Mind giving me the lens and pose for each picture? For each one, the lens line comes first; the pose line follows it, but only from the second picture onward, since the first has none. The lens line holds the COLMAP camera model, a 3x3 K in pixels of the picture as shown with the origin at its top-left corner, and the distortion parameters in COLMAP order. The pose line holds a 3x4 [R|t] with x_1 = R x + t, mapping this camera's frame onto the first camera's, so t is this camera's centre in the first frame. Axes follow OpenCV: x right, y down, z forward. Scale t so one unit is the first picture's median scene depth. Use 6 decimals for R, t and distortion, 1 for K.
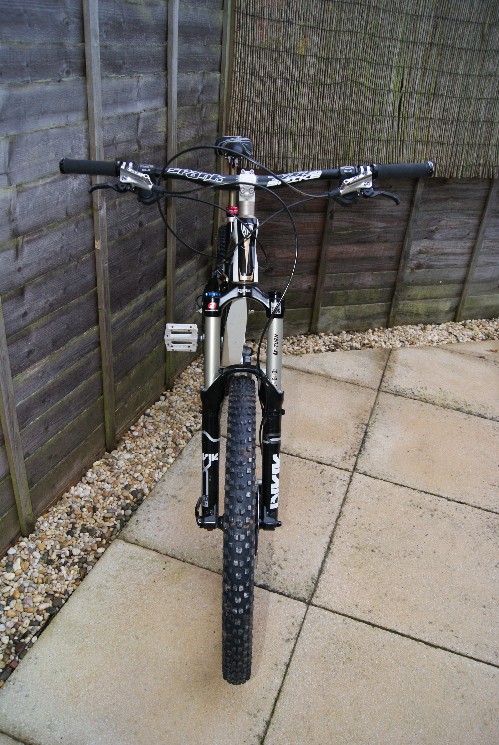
lens RADIAL K [[571.9, 0, 251.0], [0, 571.9, 370.7], [0, 0, 1]] dist [-0.091710, 0.015629]
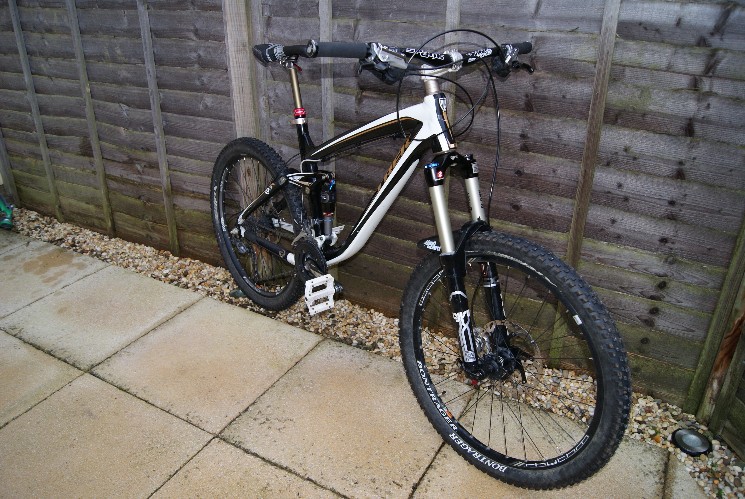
lens RADIAL K [[571.9, 0, 374.0], [0, 571.9, 247.5], [0, 0, 1]] dist [-0.091710, 0.015629]
pose [[-0.147504, 0.356273, -0.922666, 0.747234], [-0.528942, 0.759845, 0.377963, -0.347703], [0.835741, 0.543787, 0.076367, 0.785025]]
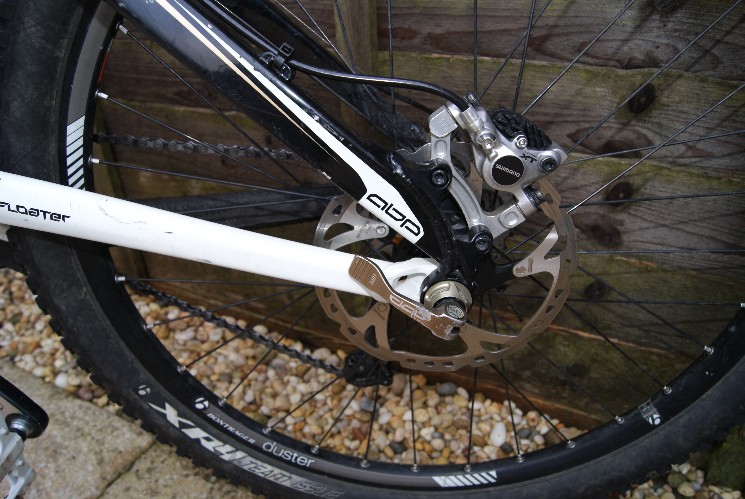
lens RADIAL K [[571.9, 0, 374.3], [0, 571.9, 249.0], [0, 0, 1]] dist [-0.091710, 0.015629]
pose [[-0.098526, 0.449317, -0.887923, 0.156437], [-0.491395, 0.753925, 0.436037, -0.209805], [0.865346, 0.479282, 0.146511, 1.154185]]
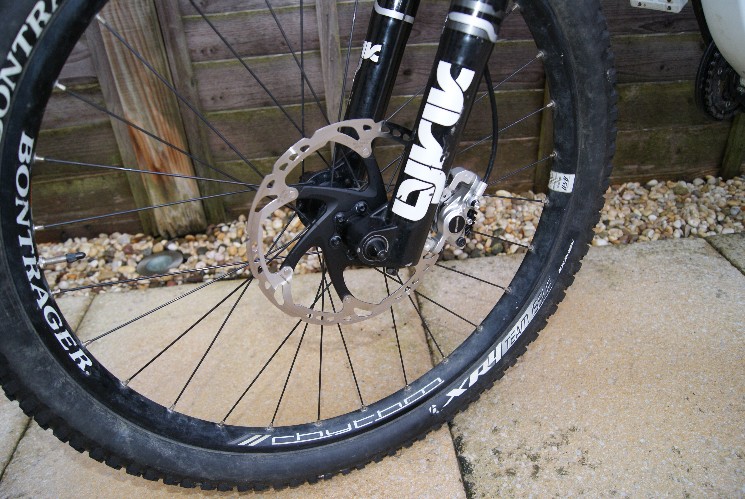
lens RADIAL K [[571.9, 0, 372.9], [0, 571.9, 248.7], [0, 0, 1]] dist [-0.091710, 0.015629]
pose [[0.411000, 0.390390, -0.823817, 0.240694], [-0.381557, 0.894375, 0.233468, 0.126267], [0.827945, 0.218378, 0.516544, 0.555754]]
